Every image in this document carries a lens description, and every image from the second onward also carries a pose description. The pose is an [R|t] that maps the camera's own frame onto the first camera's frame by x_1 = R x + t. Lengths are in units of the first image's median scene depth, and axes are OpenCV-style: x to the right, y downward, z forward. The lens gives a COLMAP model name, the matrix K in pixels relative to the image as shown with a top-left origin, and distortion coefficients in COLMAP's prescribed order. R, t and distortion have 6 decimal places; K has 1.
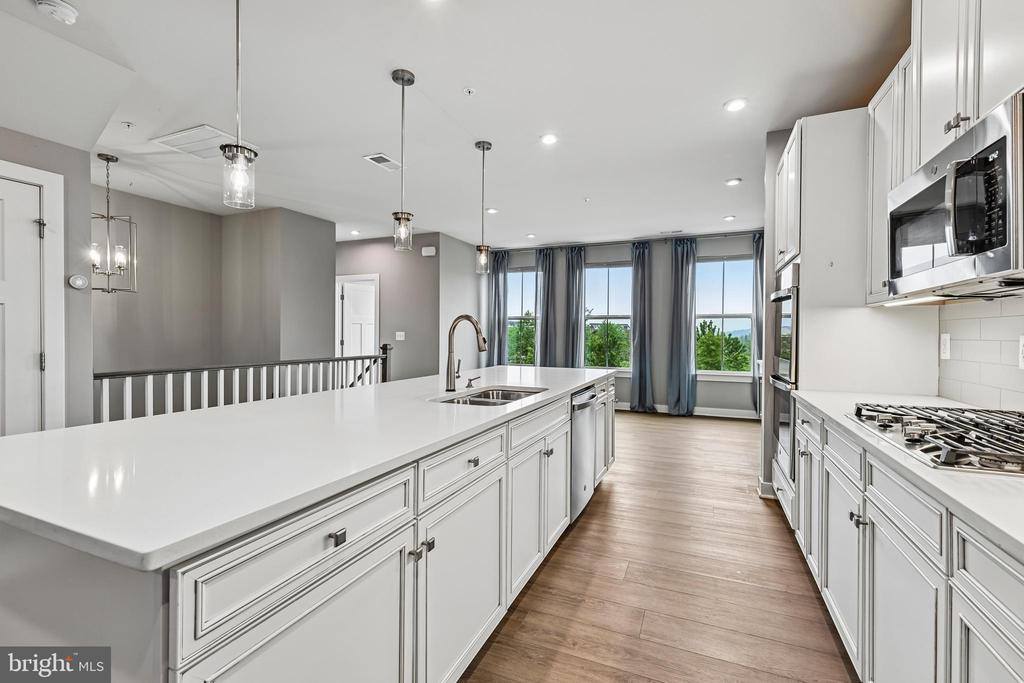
lens RADIAL K [[440.9, 0, 512.0], [0, 440.9, 341.5], [0, 0, 1]] dist [0.000209, 0.000099]
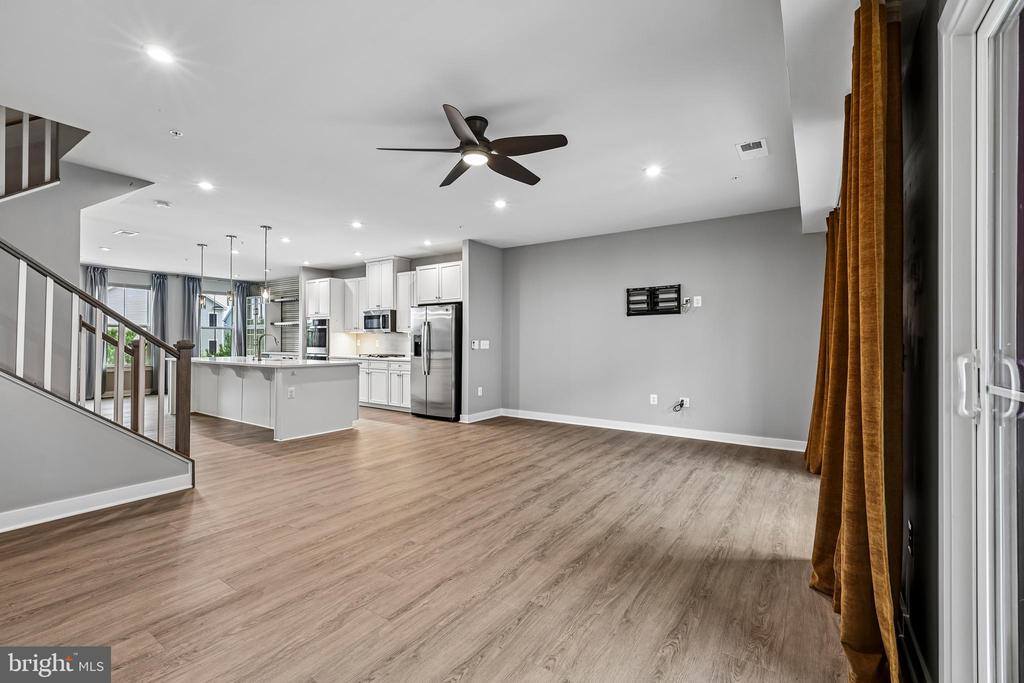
lens RADIAL K [[443.1, 0, 512.6], [0, 443.1, 338.4], [0, 0, 1]] dist [0.003324, 0.000643]
pose [[0.188217, -0.000002, 0.982127, -0.941740], [0.013752, 0.999902, -0.002634, 0.000998], [-0.982031, 0.014002, 0.188199, -0.400269]]
